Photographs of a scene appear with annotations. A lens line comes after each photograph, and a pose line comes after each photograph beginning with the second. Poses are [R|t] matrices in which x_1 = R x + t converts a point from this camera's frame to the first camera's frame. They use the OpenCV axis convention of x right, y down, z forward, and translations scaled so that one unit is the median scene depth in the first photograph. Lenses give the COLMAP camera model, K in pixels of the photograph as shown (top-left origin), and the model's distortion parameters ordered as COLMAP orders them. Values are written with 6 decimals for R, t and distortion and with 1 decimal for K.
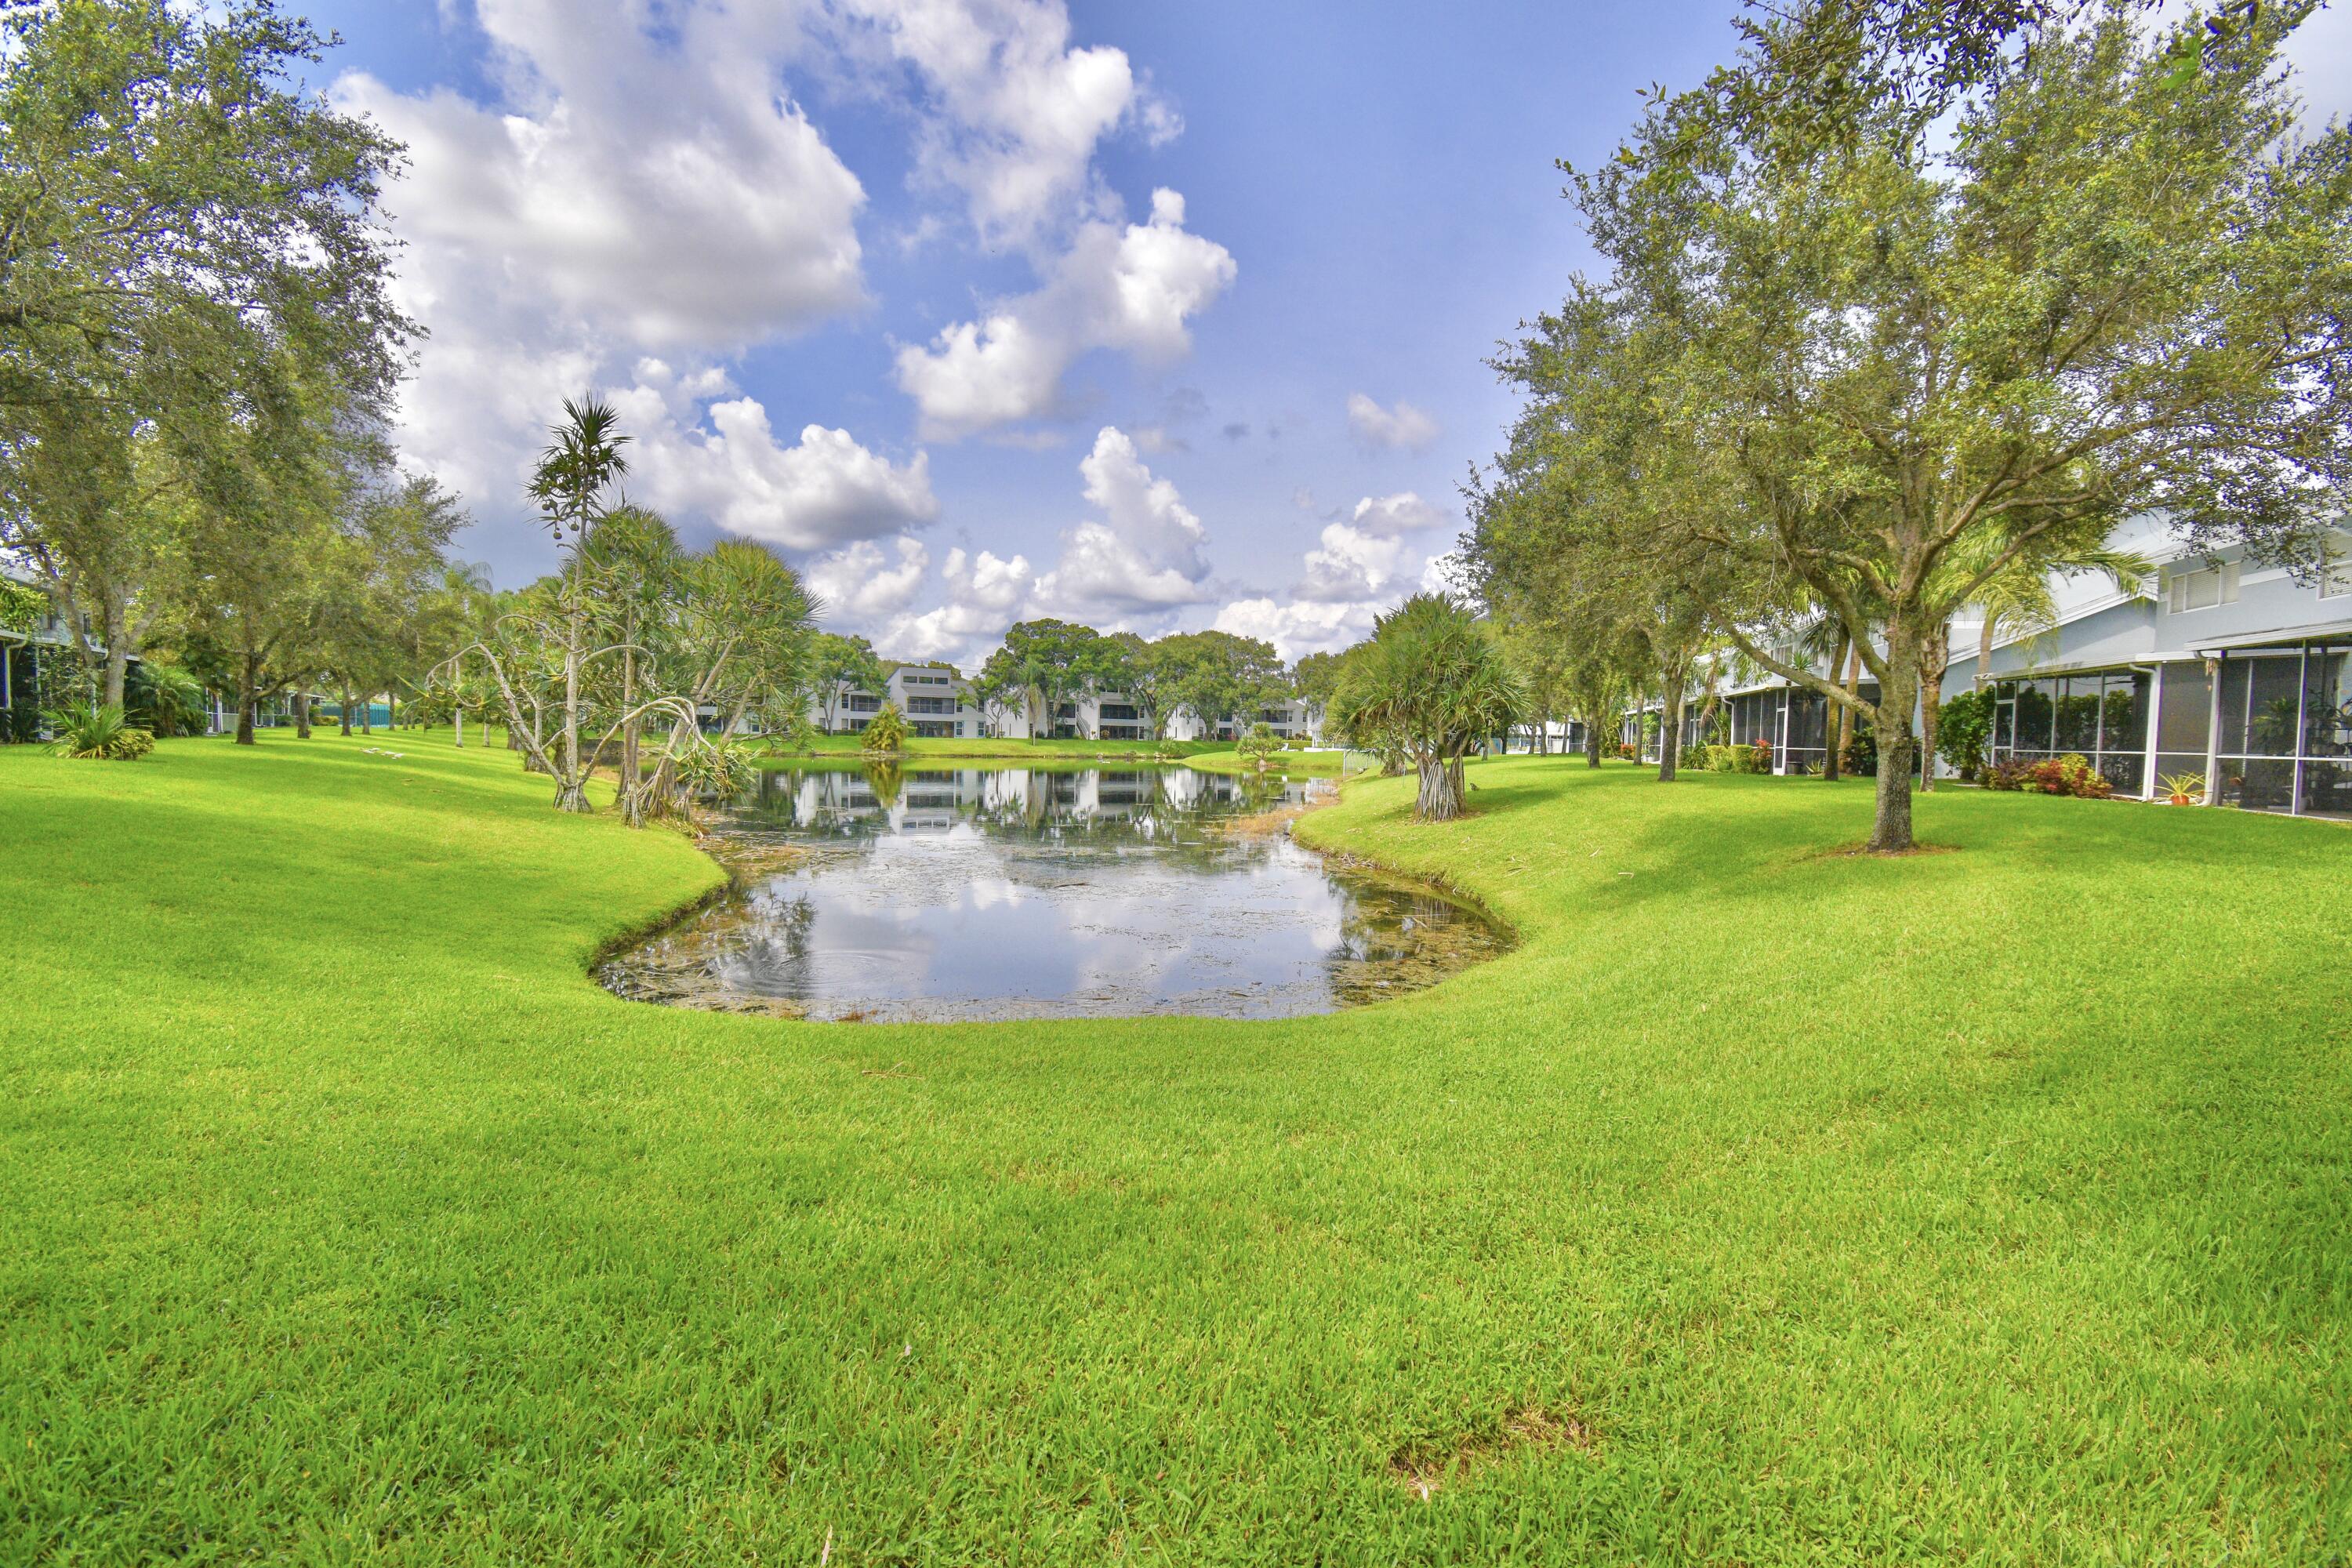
lens RADIAL K [[1035.2, 0, 1189.4], [0, 1035.2, 790.5], [0, 0, 1]] dist [0.002682, -0.018985]
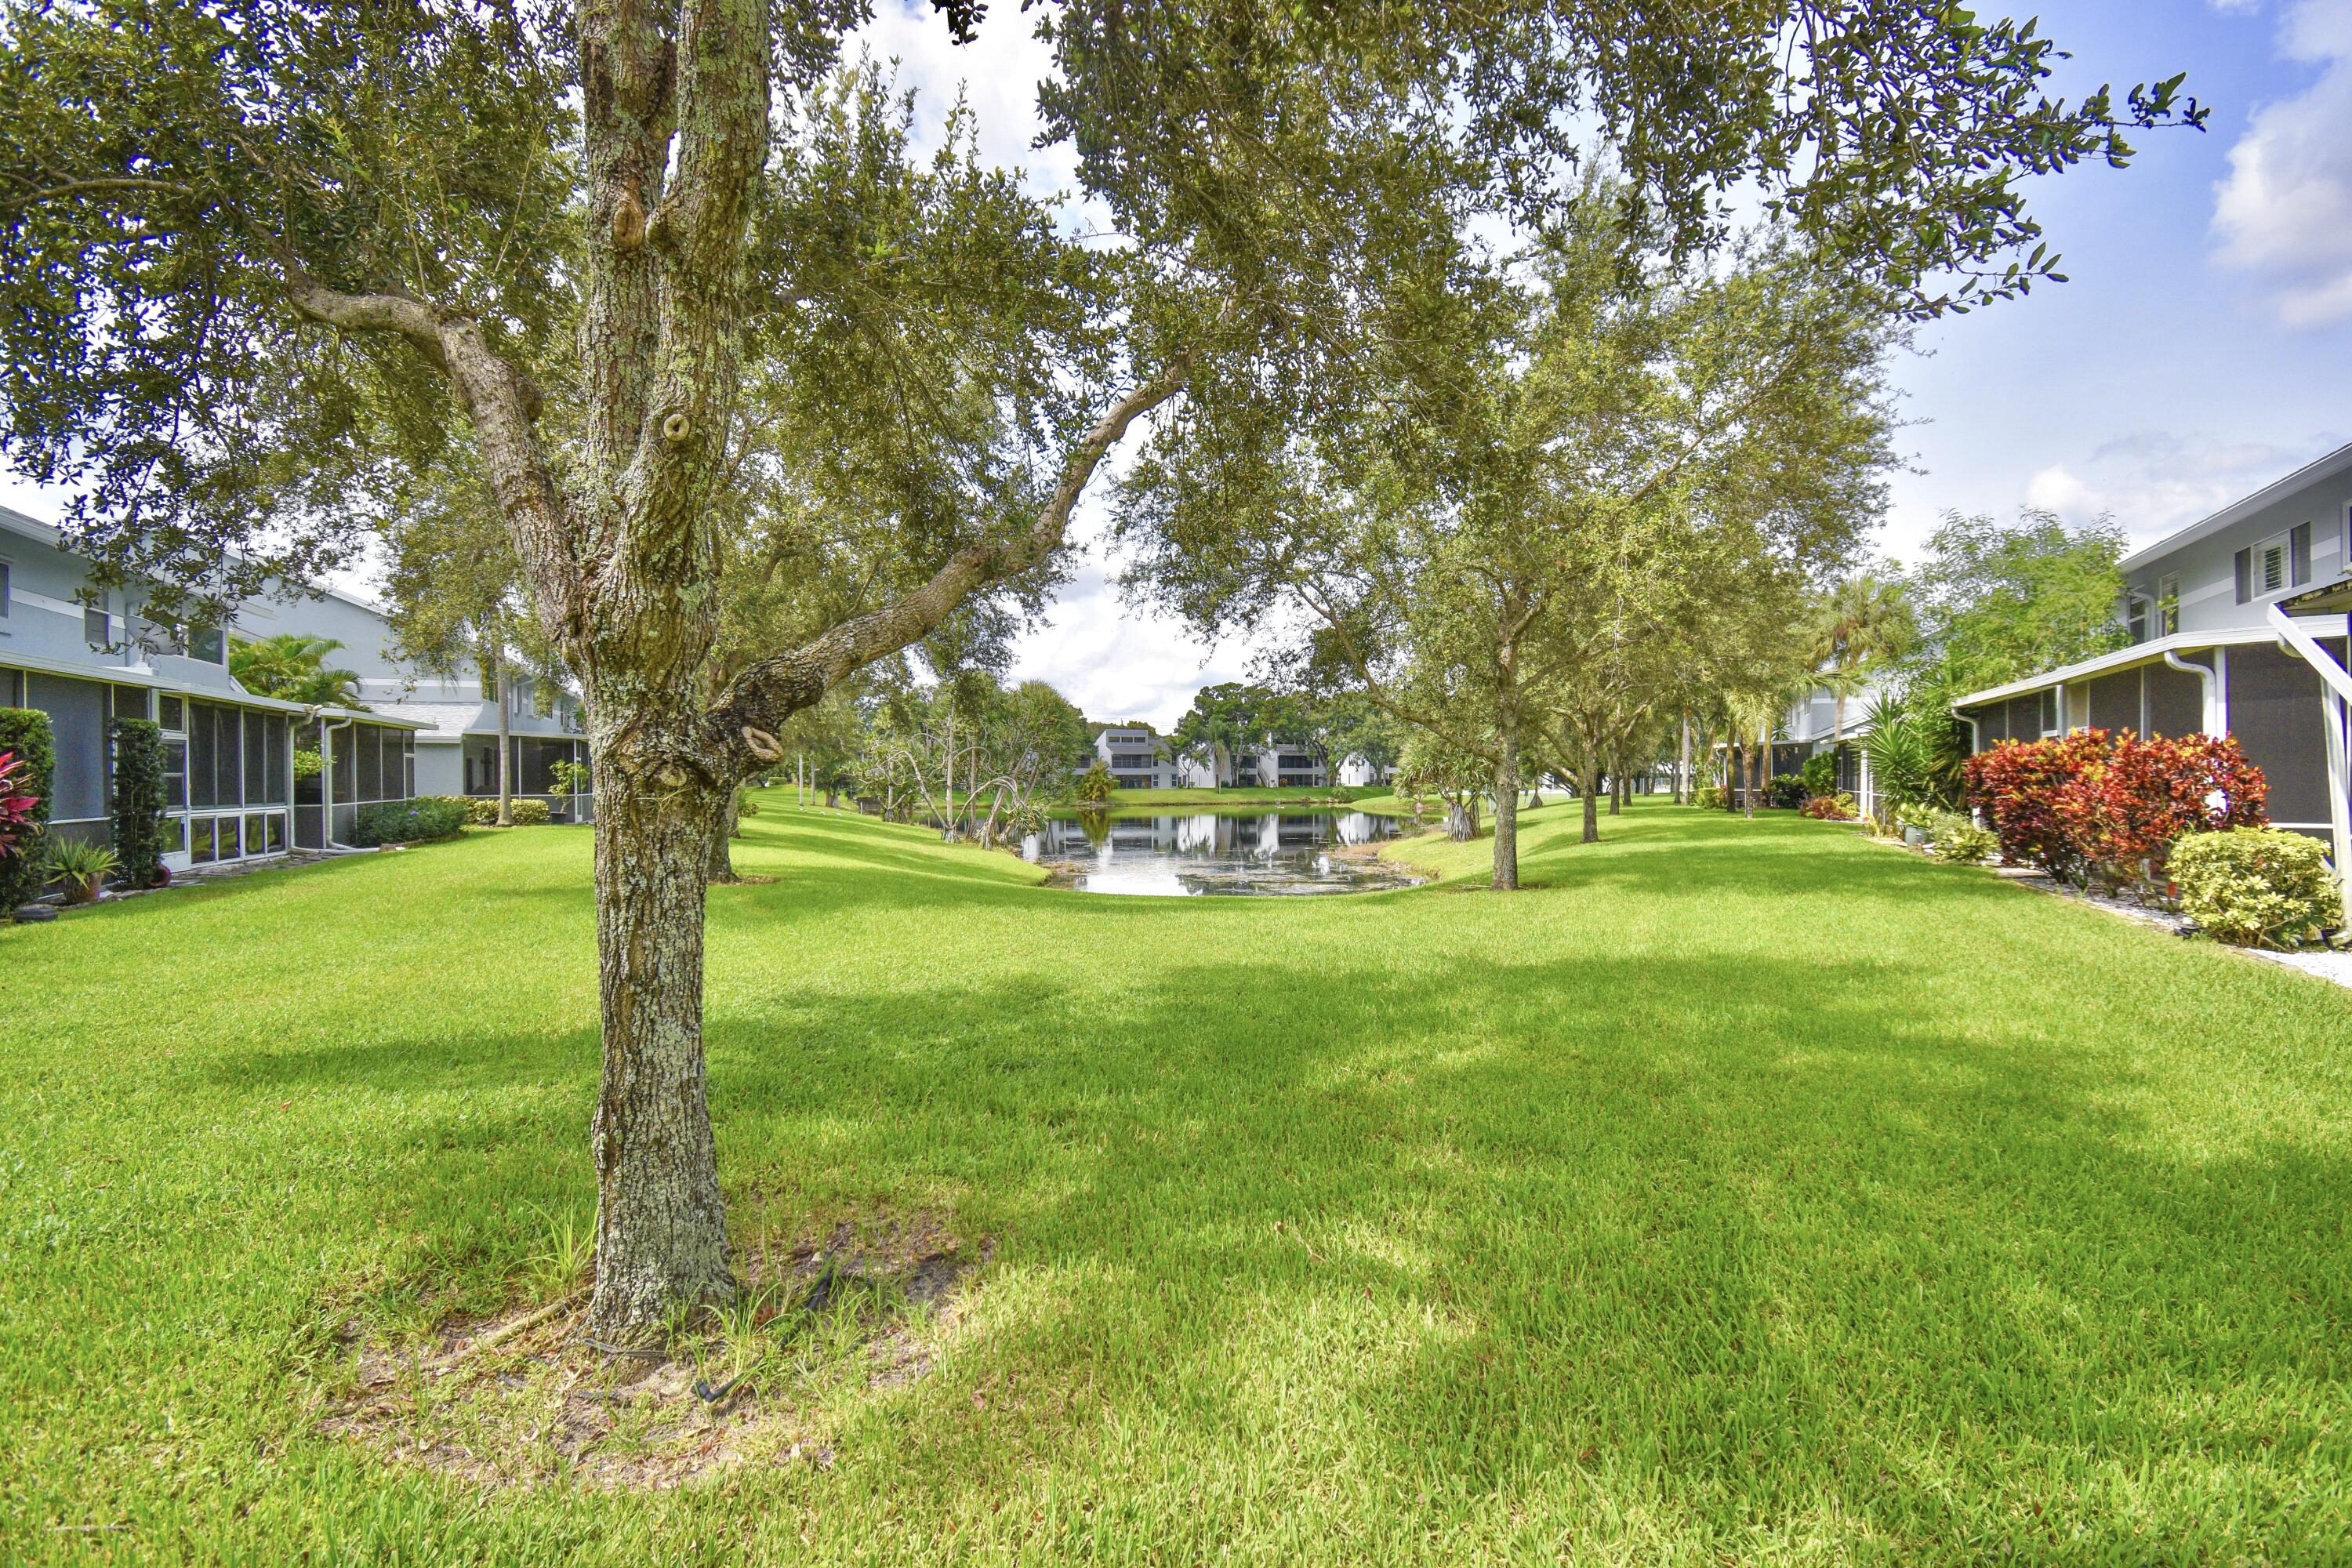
lens RADIAL K [[1035.2, 0, 1189.4], [0, 1035.2, 790.5], [0, 0, 1]] dist [0.002682, -0.018985]
pose [[0.983502, -0.022626, -0.179474, 0.020285], [0.015000, 0.998930, -0.043737, 0.001952], [0.180272, 0.040324, 0.982790, -0.119903]]
